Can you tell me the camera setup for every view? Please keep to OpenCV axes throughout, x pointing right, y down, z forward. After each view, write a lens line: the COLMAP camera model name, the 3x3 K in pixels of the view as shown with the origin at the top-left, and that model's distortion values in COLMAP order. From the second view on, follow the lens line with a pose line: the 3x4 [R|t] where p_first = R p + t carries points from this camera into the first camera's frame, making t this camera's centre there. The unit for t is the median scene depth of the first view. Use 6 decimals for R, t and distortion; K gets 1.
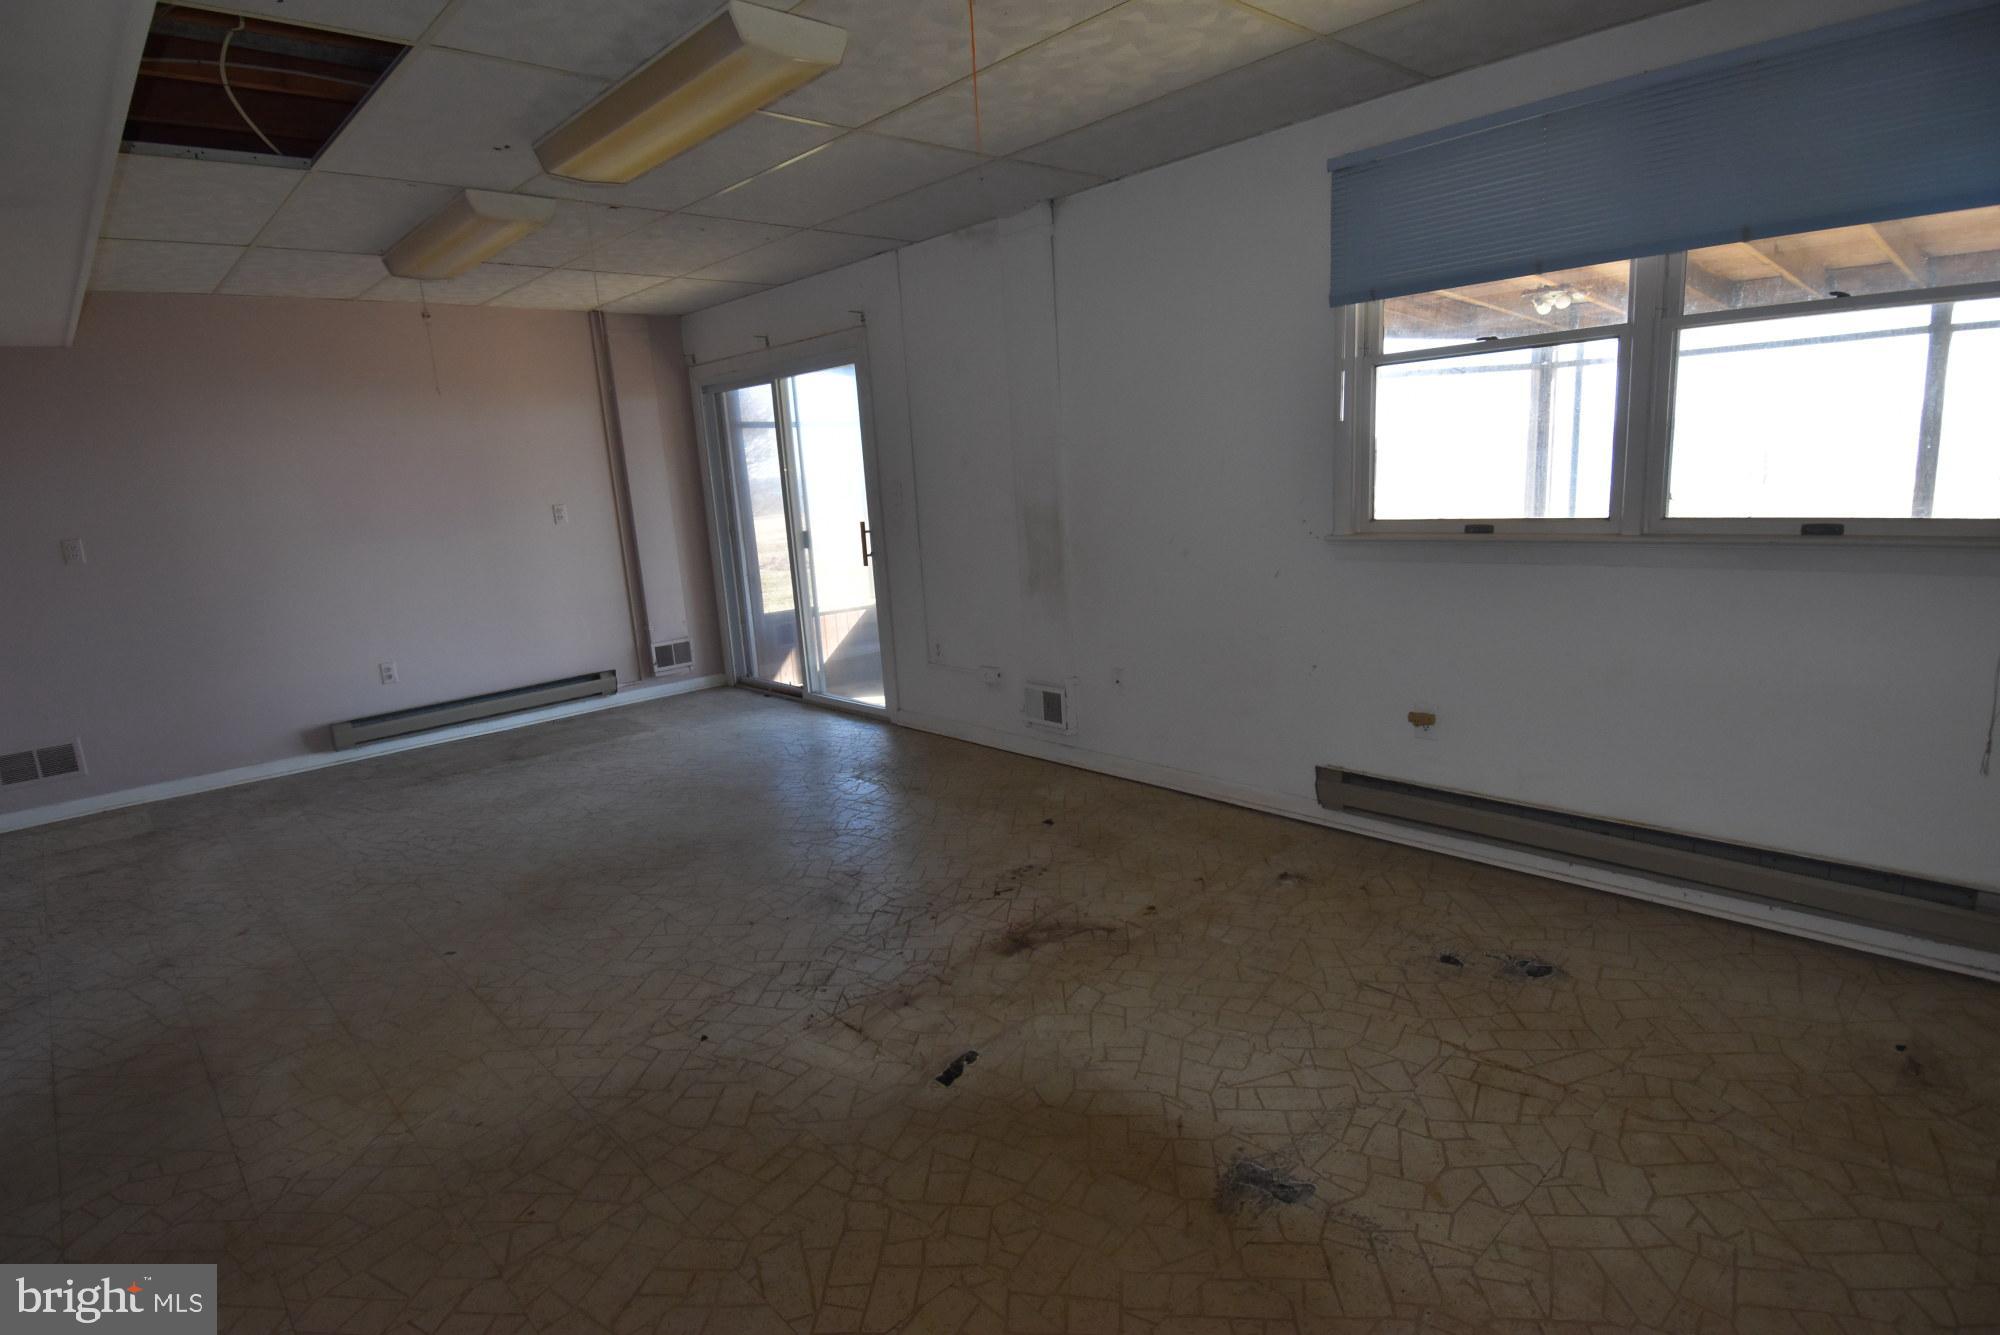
lens RADIAL K [[1030.4, 0, 998.5], [0, 1030.4, 675.9], [0, 0, 1]] dist [0.046193, -0.051951]
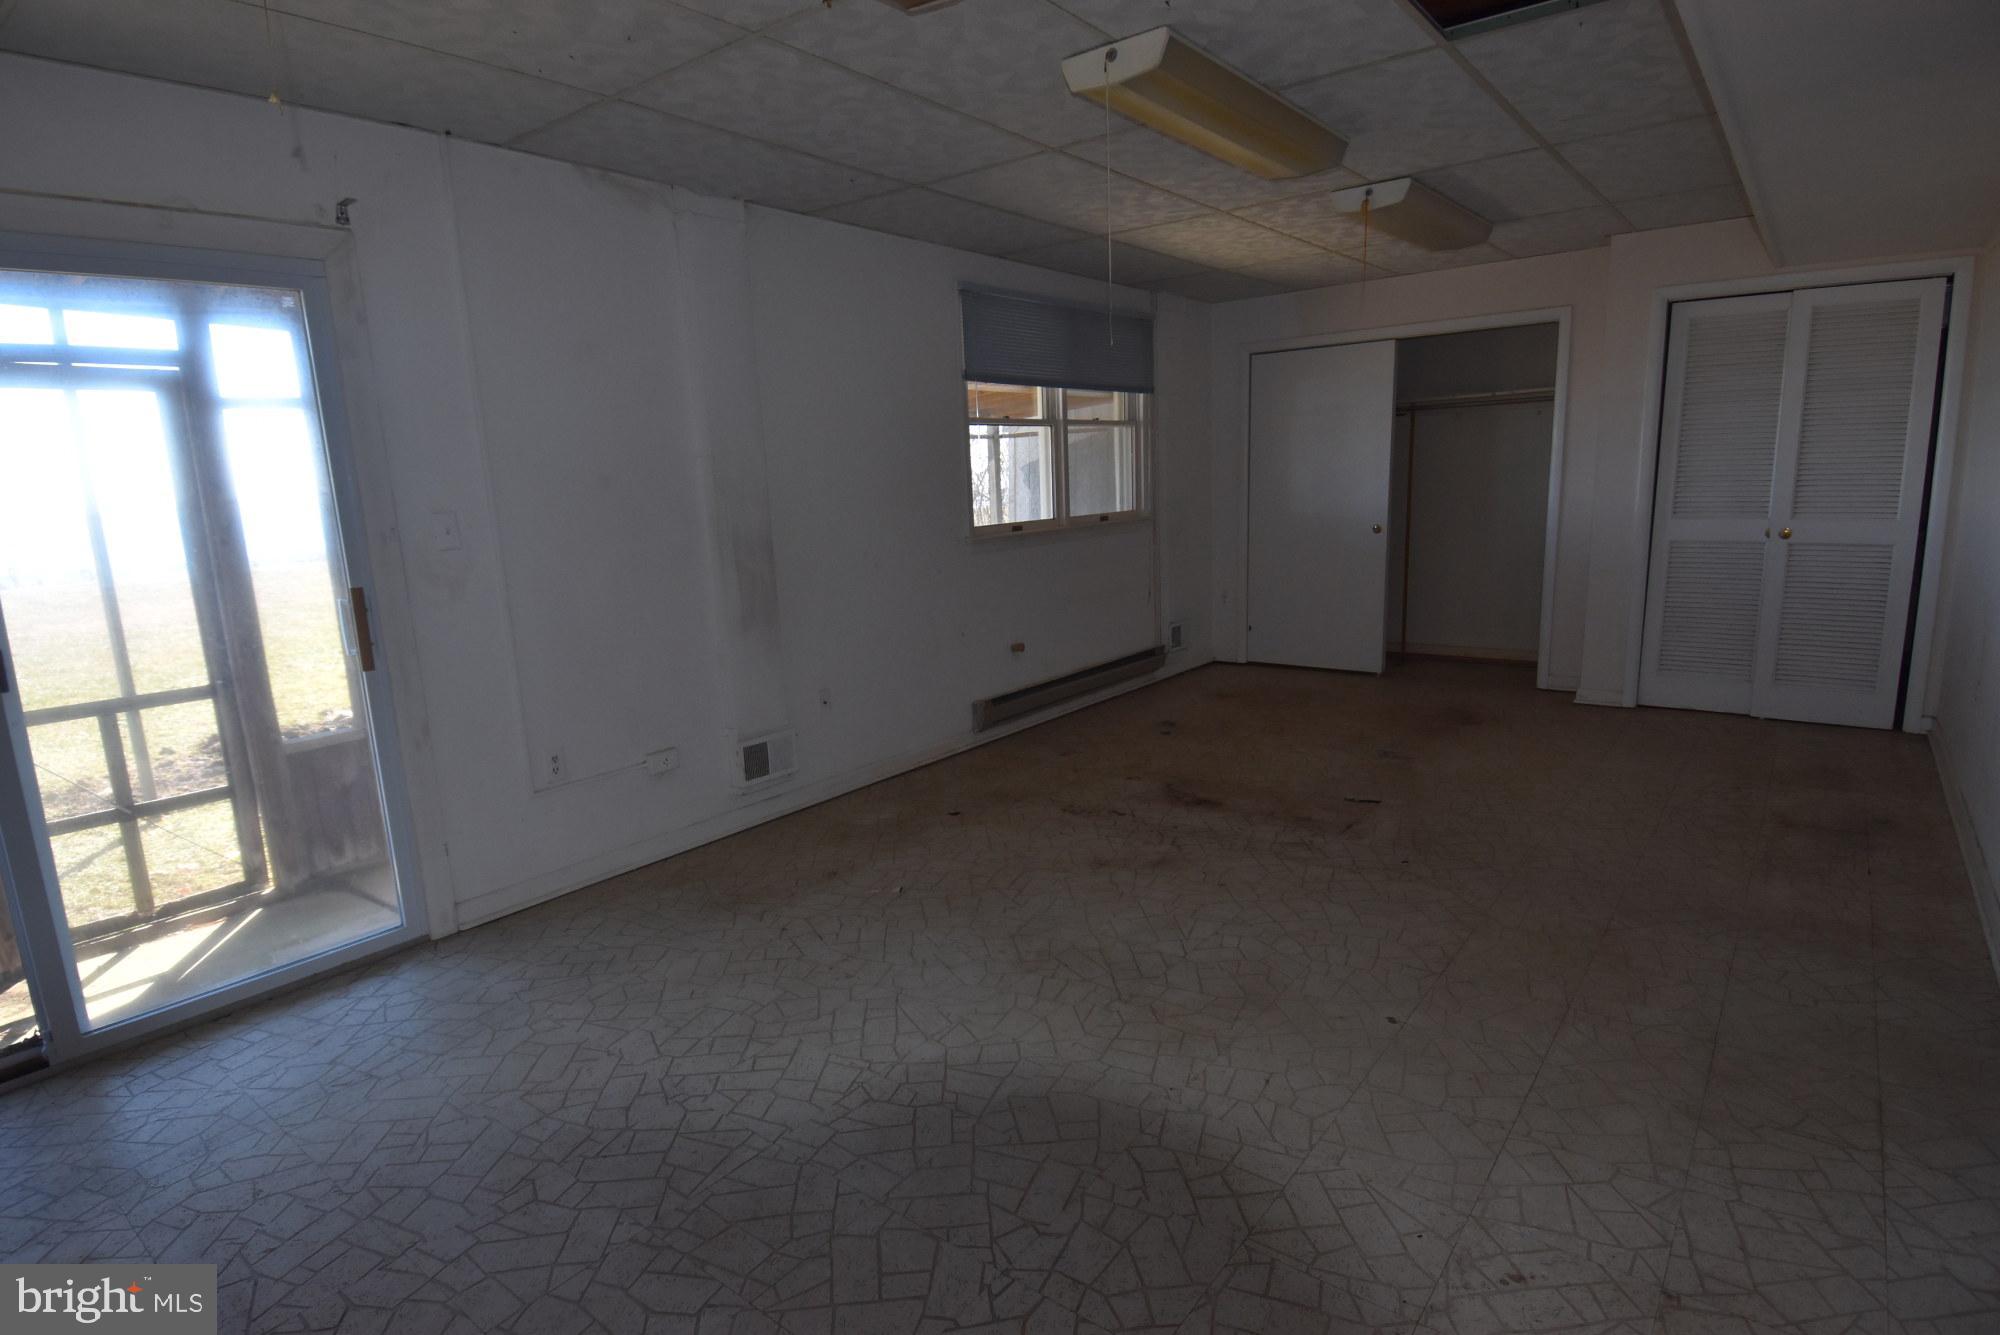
lens RADIAL K [[1030.4, 0, 998.5], [0, 1030.4, 675.9], [0, 0, 1]] dist [0.046193, -0.051951]
pose [[-0.149995, -0.124694, 0.980792, -1.207446], [0.248957, 0.955286, 0.159525, -0.186866], [-0.956829, 0.268103, -0.112245, 1.280131]]
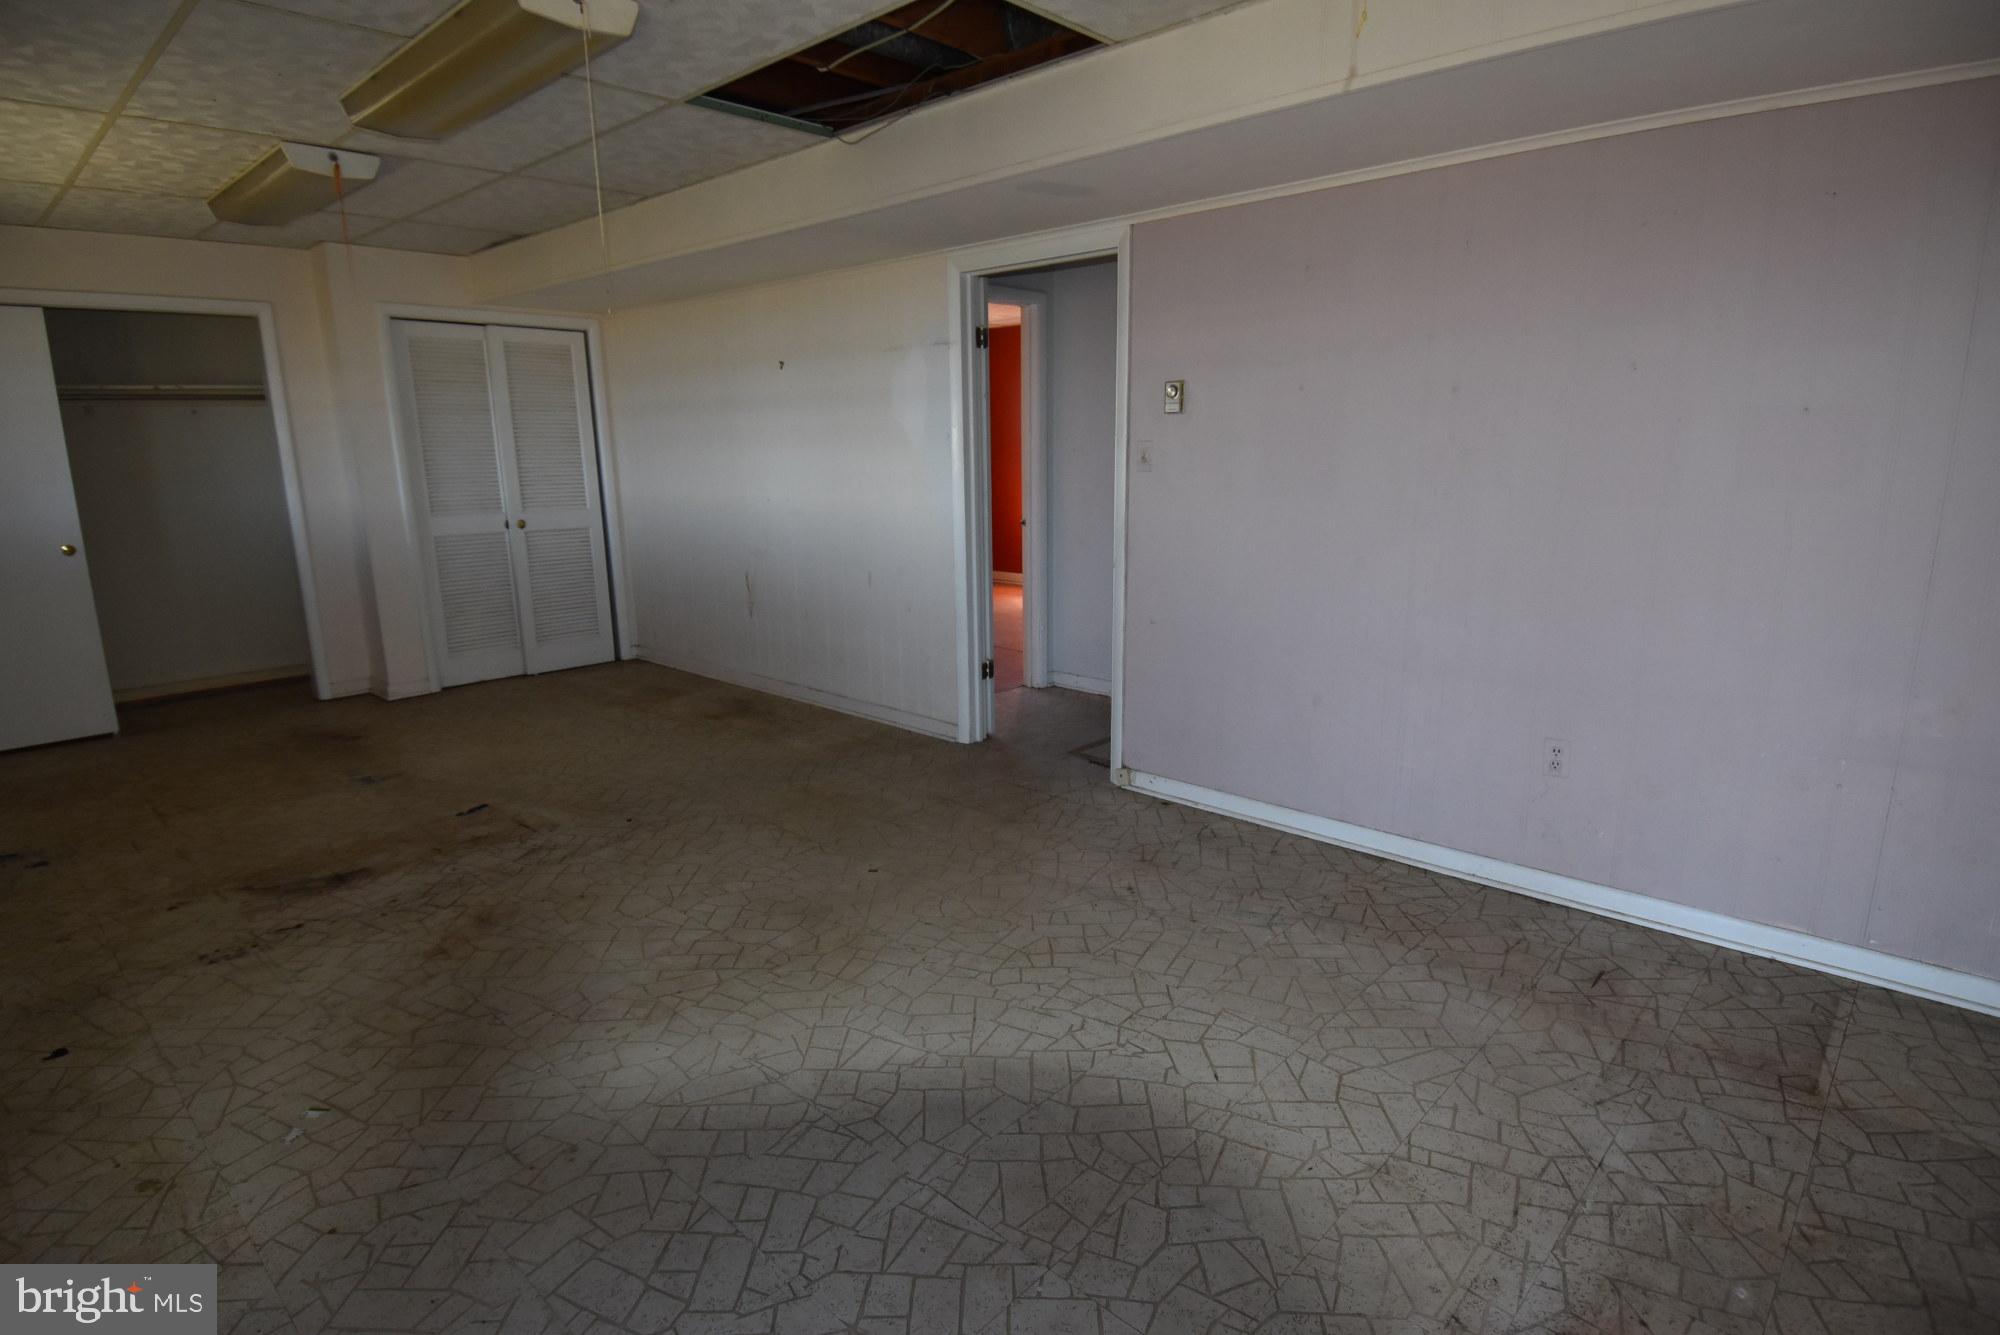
lens RADIAL K [[1030.4, 0, 998.5], [0, 1030.4, 675.9], [0, 0, 1]] dist [0.046193, -0.051951]
pose [[-0.995017, 0.086822, -0.049018, -0.606312], [0.058499, 0.906501, 0.418131, -0.345294], [0.080738, 0.413180, -0.907063, 1.850469]]
